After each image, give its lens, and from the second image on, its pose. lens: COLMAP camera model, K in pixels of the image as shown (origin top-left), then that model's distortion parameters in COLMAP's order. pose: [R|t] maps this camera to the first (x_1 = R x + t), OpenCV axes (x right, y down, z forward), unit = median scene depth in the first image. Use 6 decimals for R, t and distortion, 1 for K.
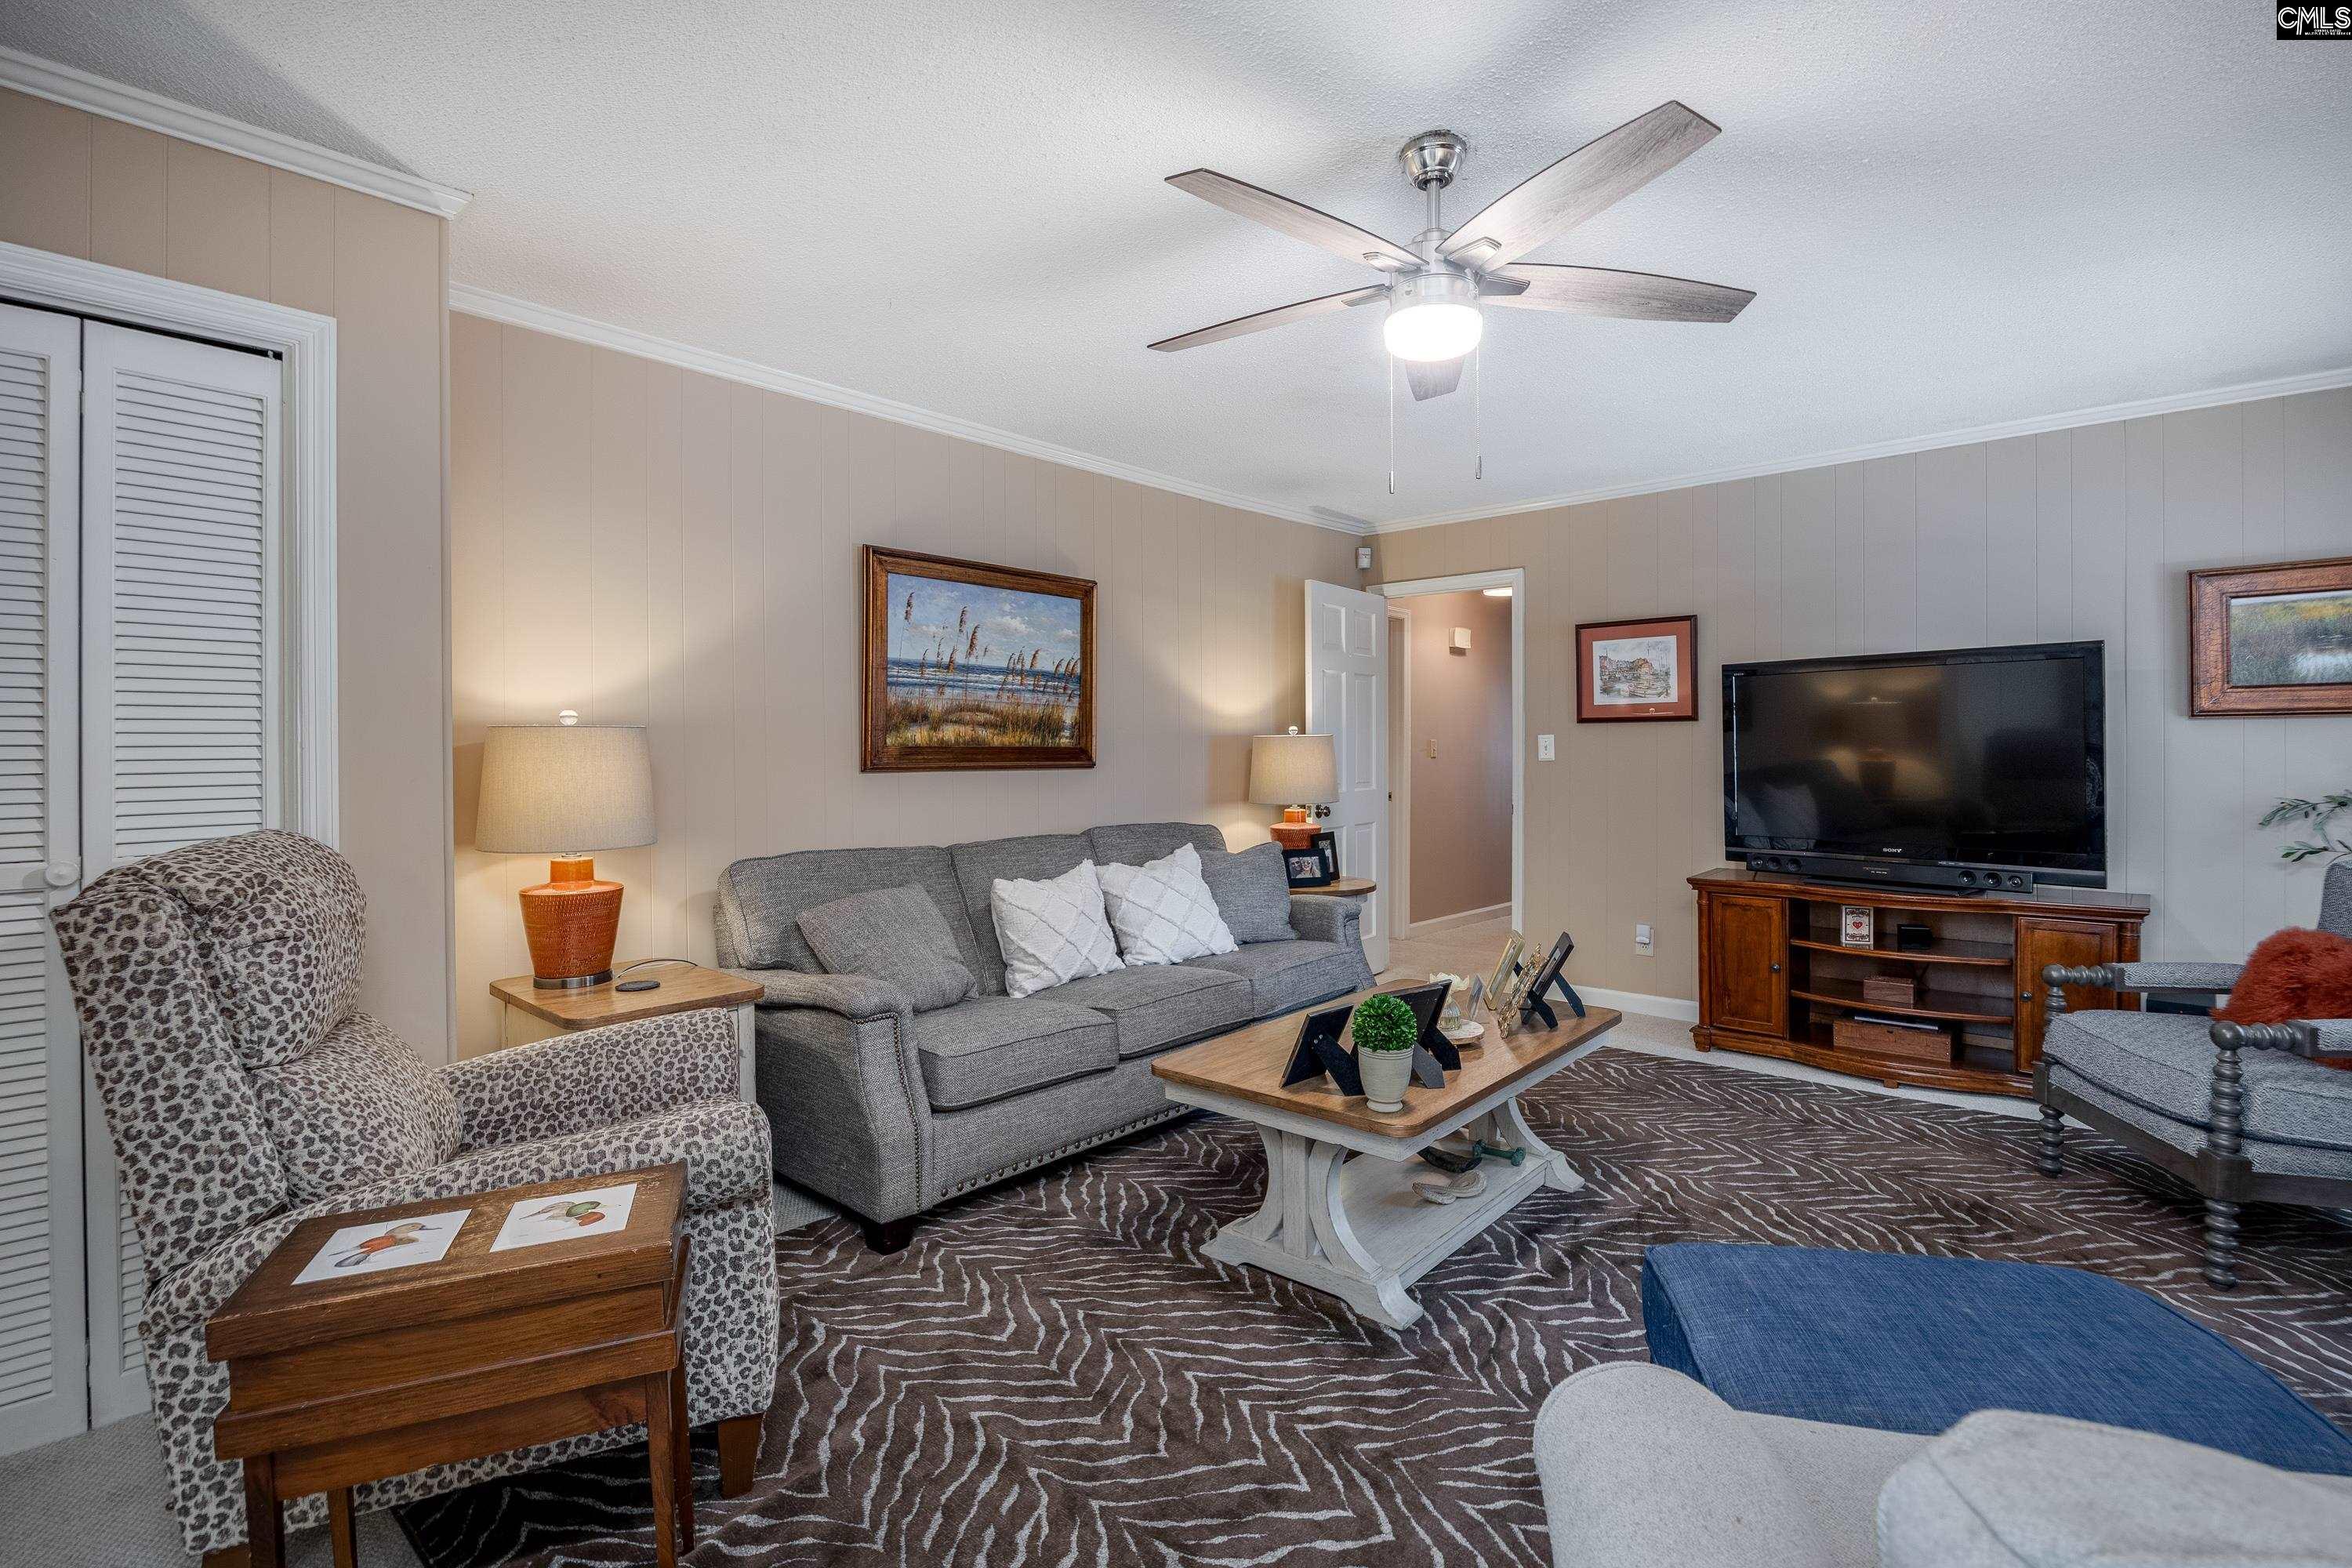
lens RADIAL K [[1083.5, 0, 1194.4], [0, 1083.5, 749.5], [0, 0, 1]] dist [-0.014581, 0.002491]
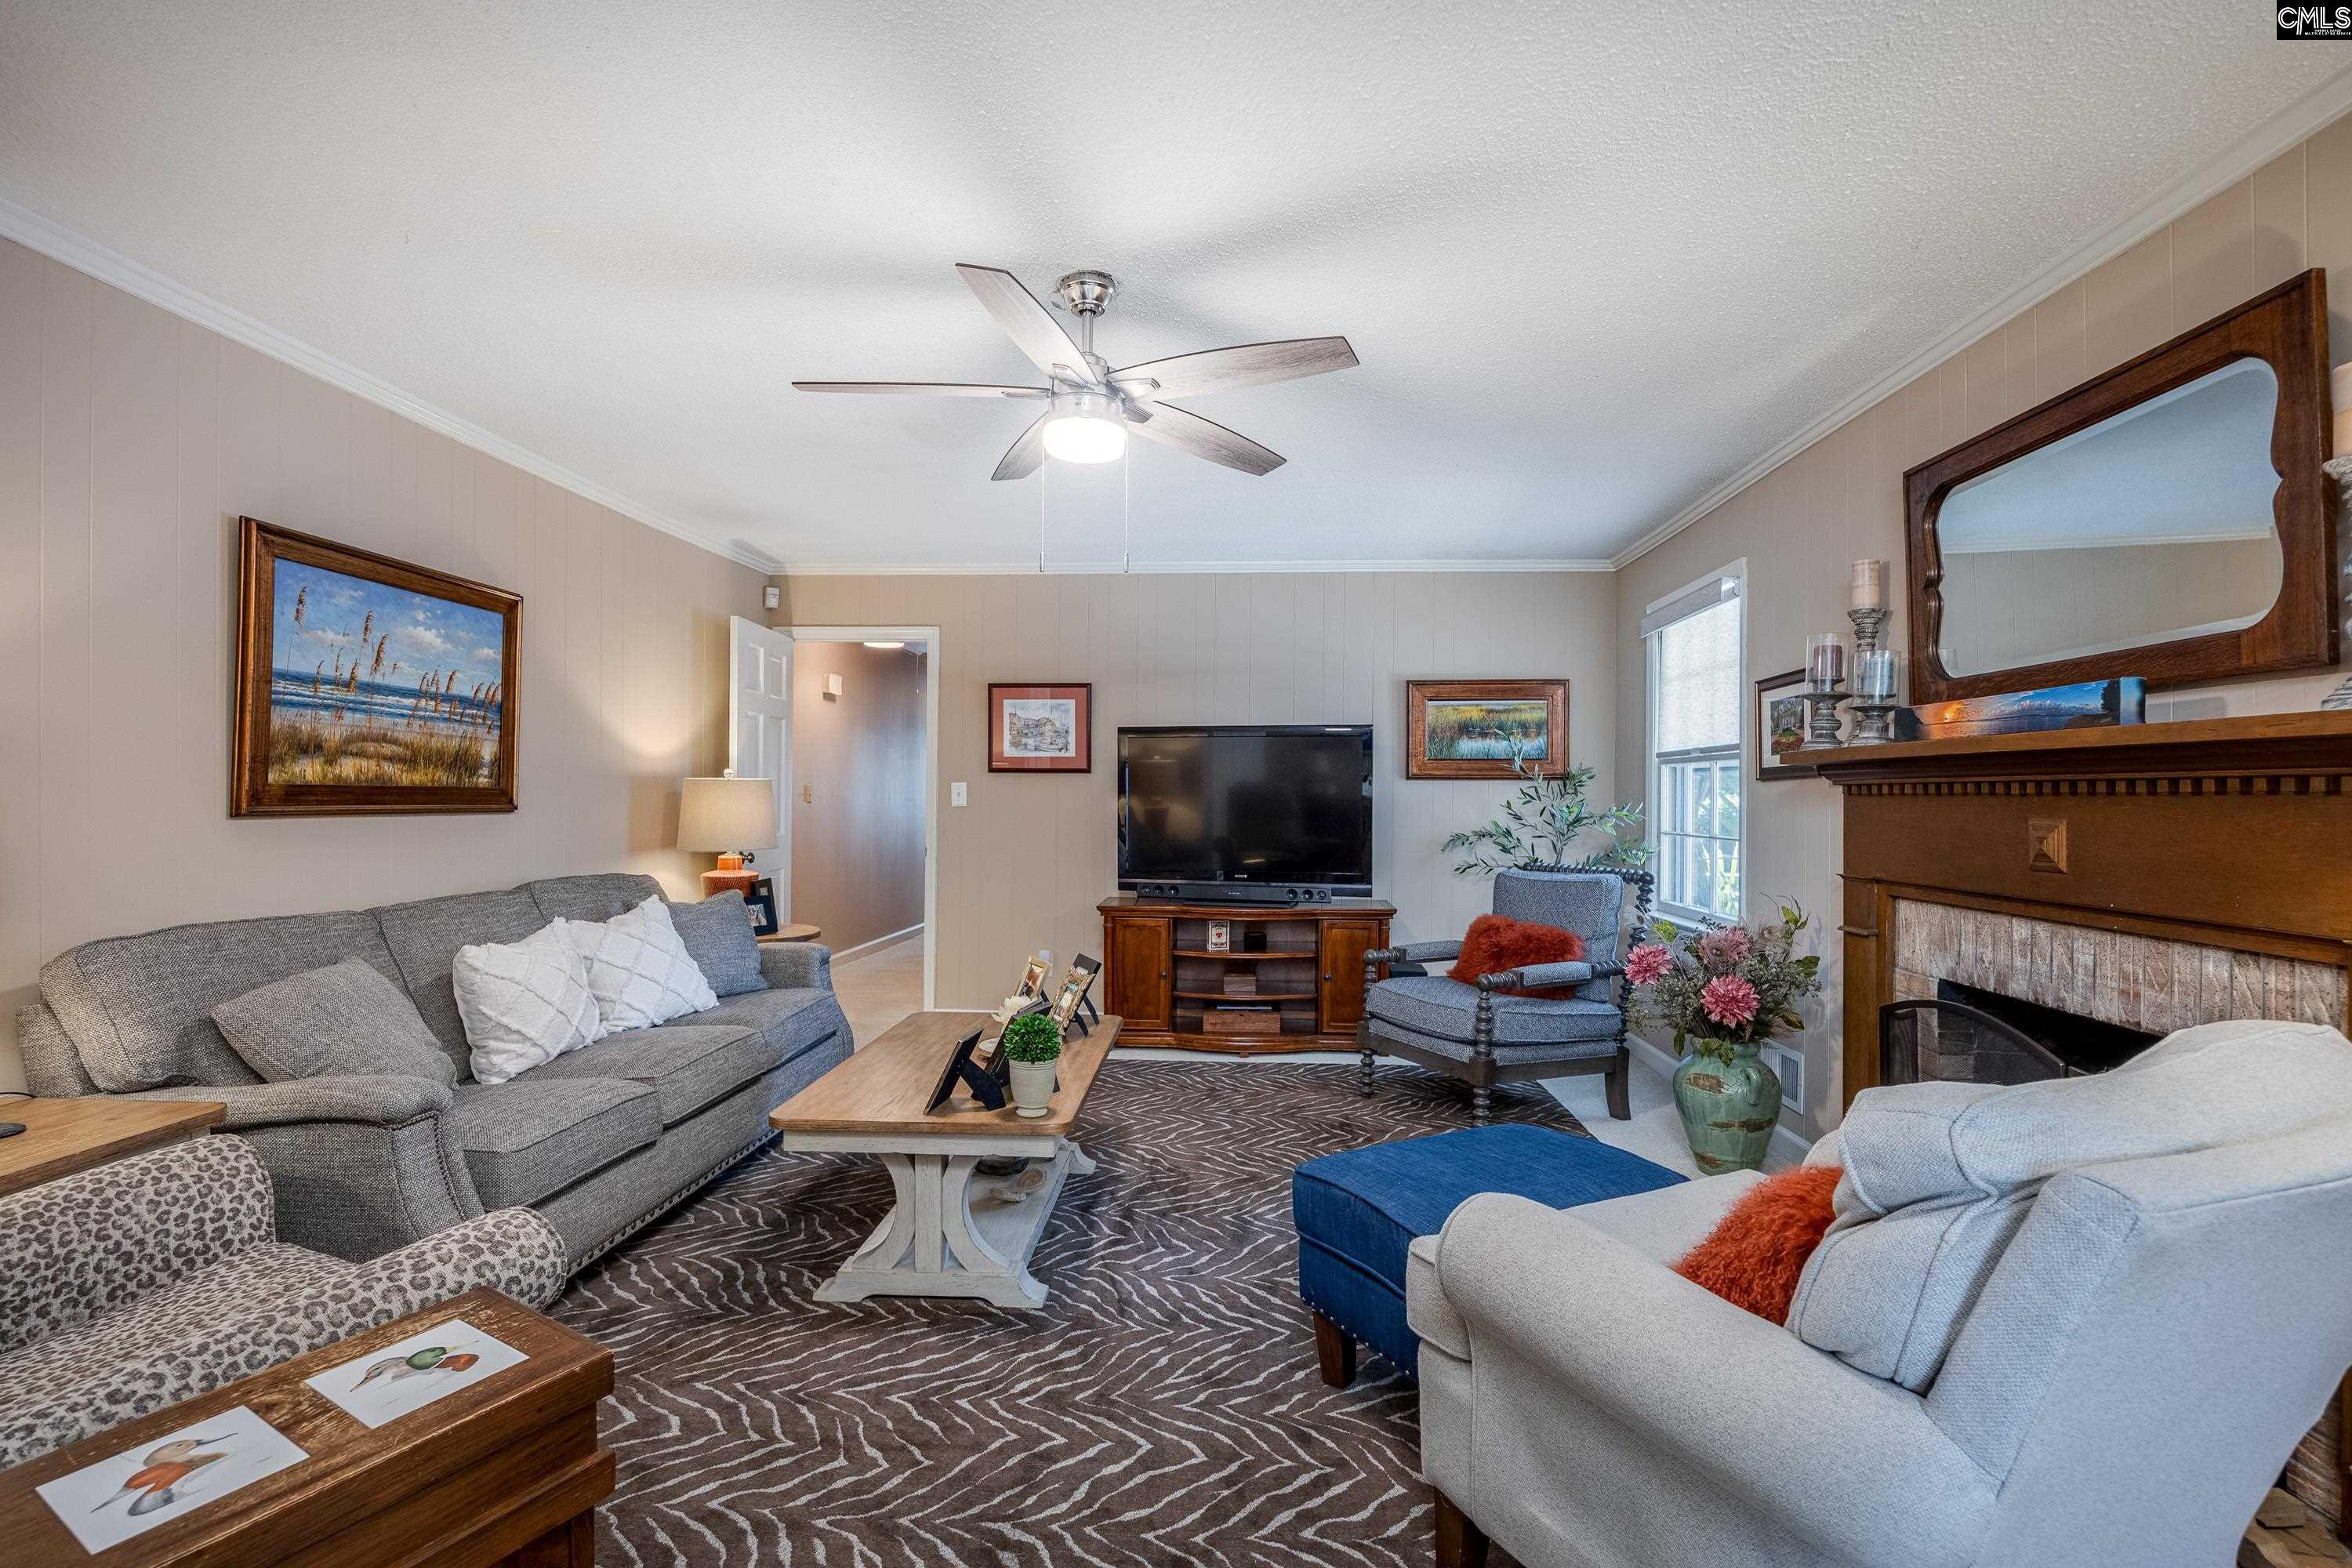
lens RADIAL K [[1083.5, 0, 1178.7], [0, 1083.5, 789.2], [0, 0, 1]] dist [-0.014581, 0.002491]
pose [[0.790578, 0.014187, 0.612197, -0.328296], [-0.011121, 0.999899, -0.008810, 0.000640], [-0.612261, 0.000157, 0.790656, 0.010232]]
